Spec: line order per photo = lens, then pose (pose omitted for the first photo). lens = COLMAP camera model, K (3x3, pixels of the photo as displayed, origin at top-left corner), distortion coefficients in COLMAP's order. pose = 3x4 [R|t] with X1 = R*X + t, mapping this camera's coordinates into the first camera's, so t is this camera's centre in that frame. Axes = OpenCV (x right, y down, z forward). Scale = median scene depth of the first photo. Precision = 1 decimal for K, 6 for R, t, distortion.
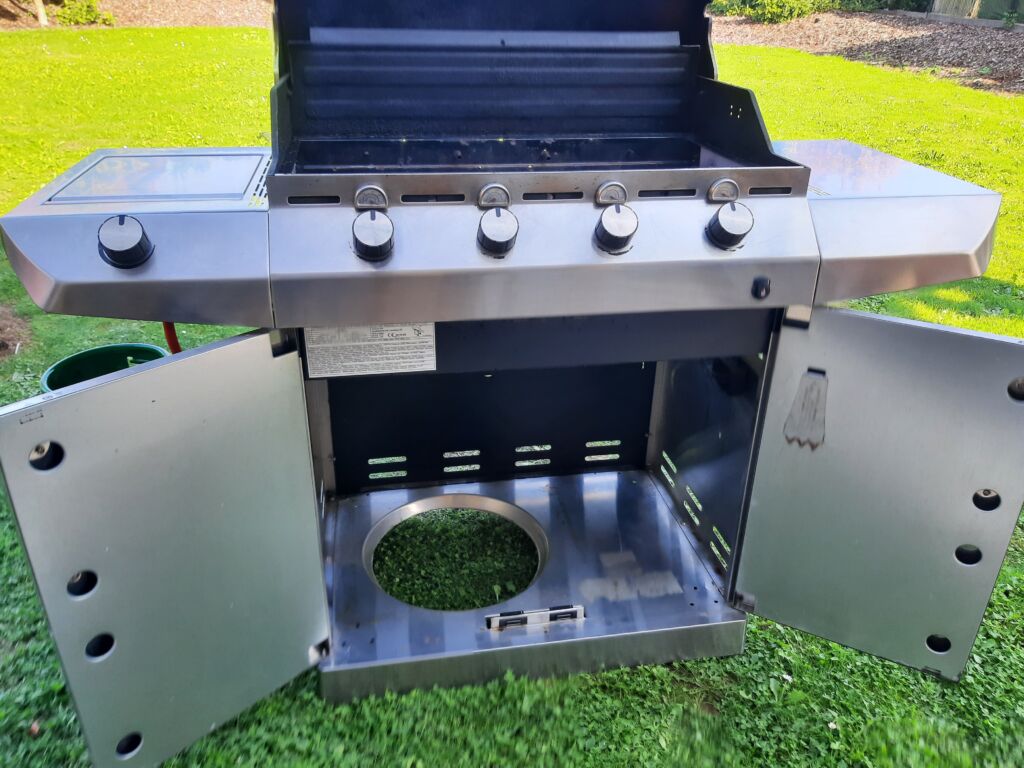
lens RADIAL K [[800.7, 0, 514.1], [0, 800.7, 383.1], [0, 0, 1]] dist [0.031307, -0.086514]
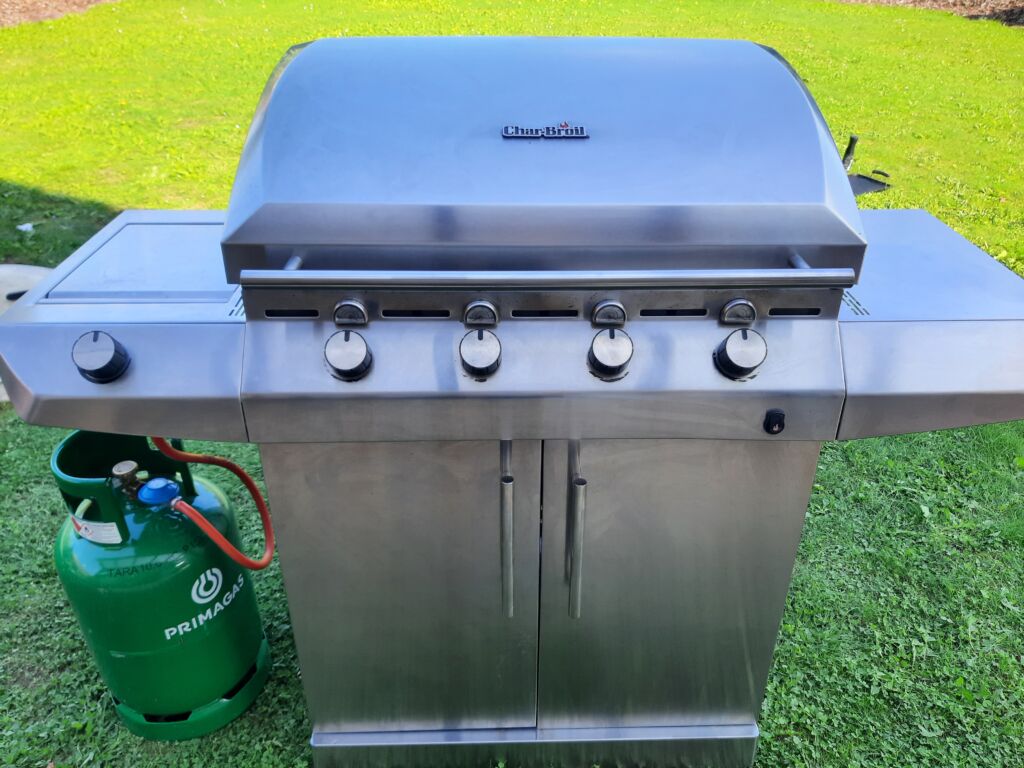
lens RADIAL K [[804.2, 0, 522.0], [0, 804.2, 380.3], [0, 0, 1]] dist [-0.029363, -0.003591]
pose [[0.989158, 0.062251, -0.133005, 0.112648], [-0.054967, 0.996816, 0.057755, -0.156537], [0.136177, -0.049818, 0.989431, 0.054984]]
